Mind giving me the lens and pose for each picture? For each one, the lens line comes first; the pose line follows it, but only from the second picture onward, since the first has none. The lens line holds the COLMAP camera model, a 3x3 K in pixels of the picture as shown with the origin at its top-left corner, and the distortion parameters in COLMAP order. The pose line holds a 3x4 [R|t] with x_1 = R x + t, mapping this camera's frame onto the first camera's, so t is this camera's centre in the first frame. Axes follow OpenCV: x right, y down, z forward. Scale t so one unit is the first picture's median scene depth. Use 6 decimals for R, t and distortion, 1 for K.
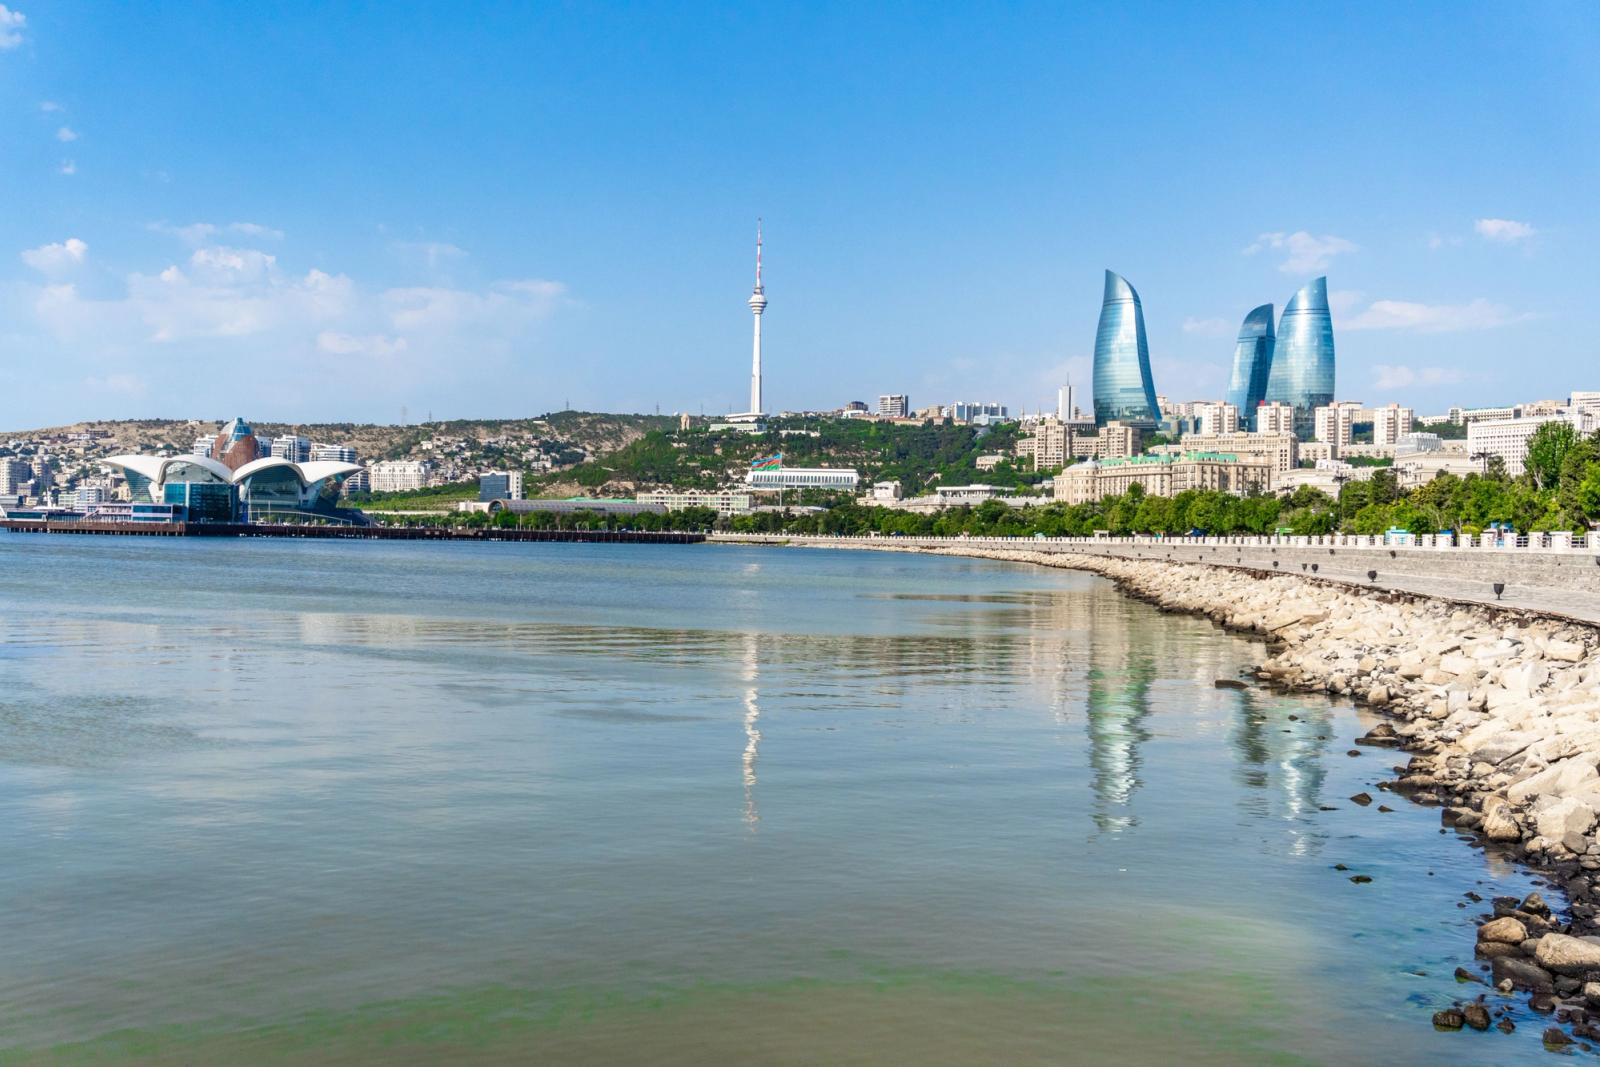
lens RADIAL K [[3560.8, 0, 800.2], [0, 3560.8, 534.3], [0, 0, 1]] dist [-0.017971, 0.000000]
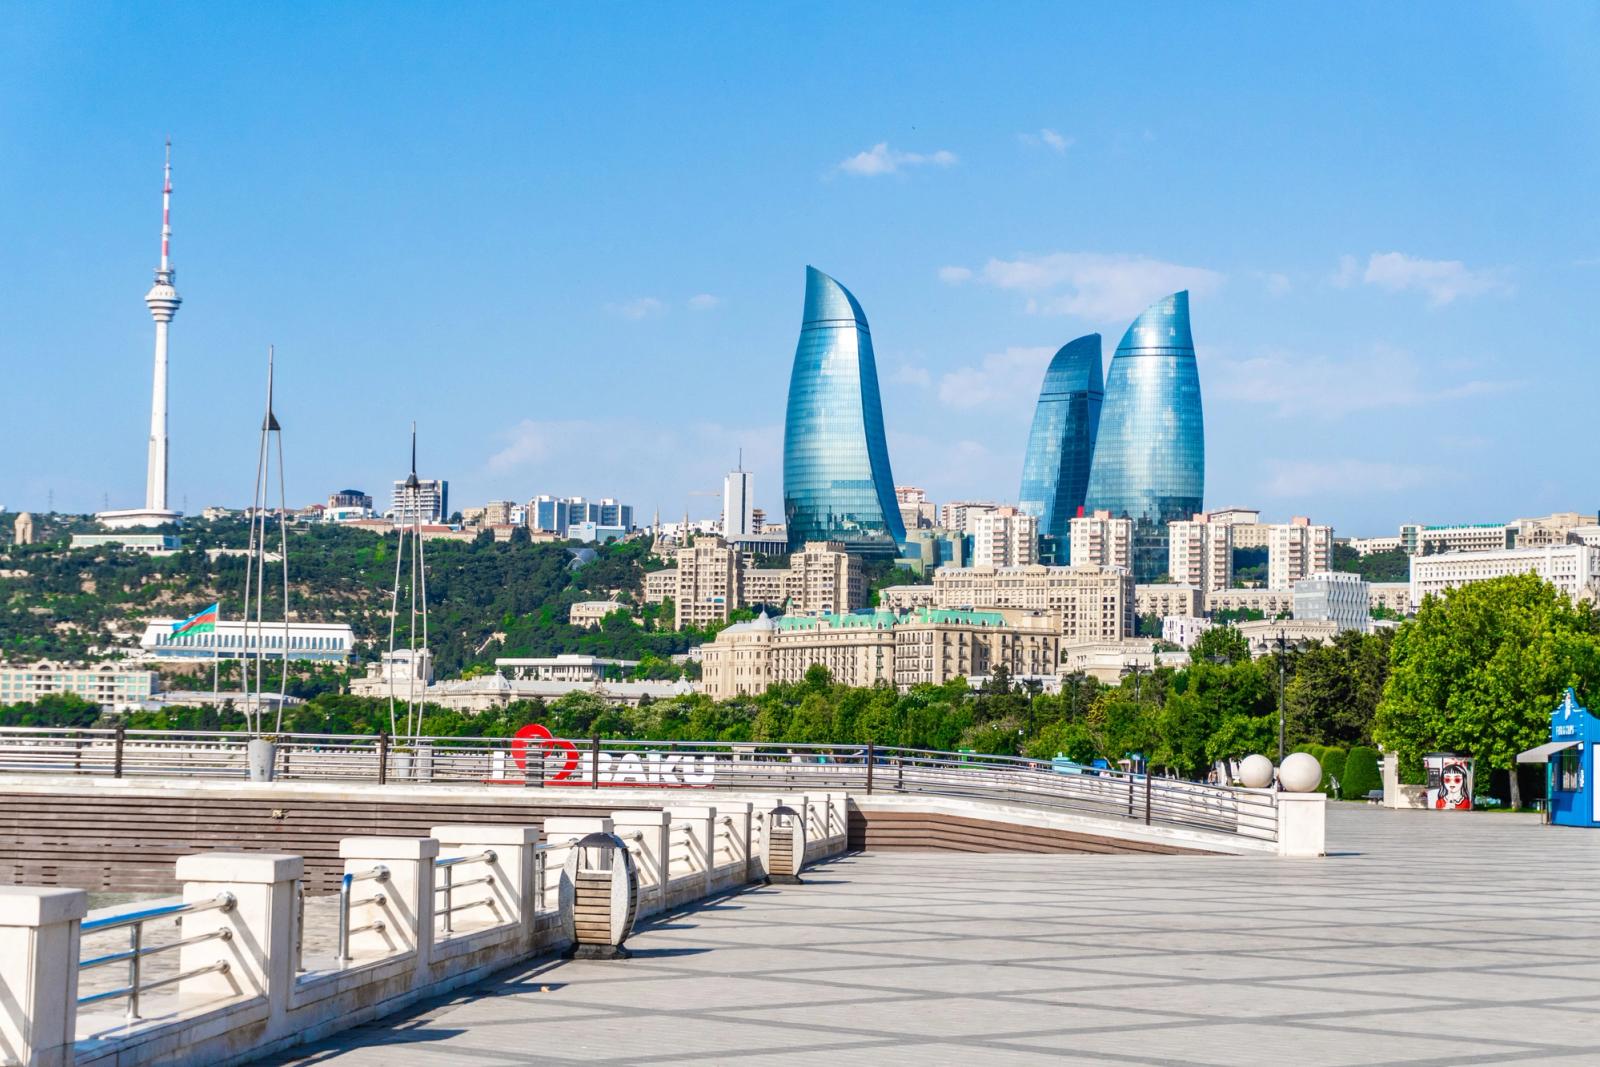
lens RADIAL K [[3560.8, 0, 798.5], [0, 3560.8, 535.1], [0, 0, 1]] dist [-0.017971, 0.000000]
pose [[0.990781, 0.010442, 0.135069, 0.010083], [-0.001470, 0.997795, -0.066358, 0.004128], [-0.135464, 0.065548, 0.988612, 0.451085]]
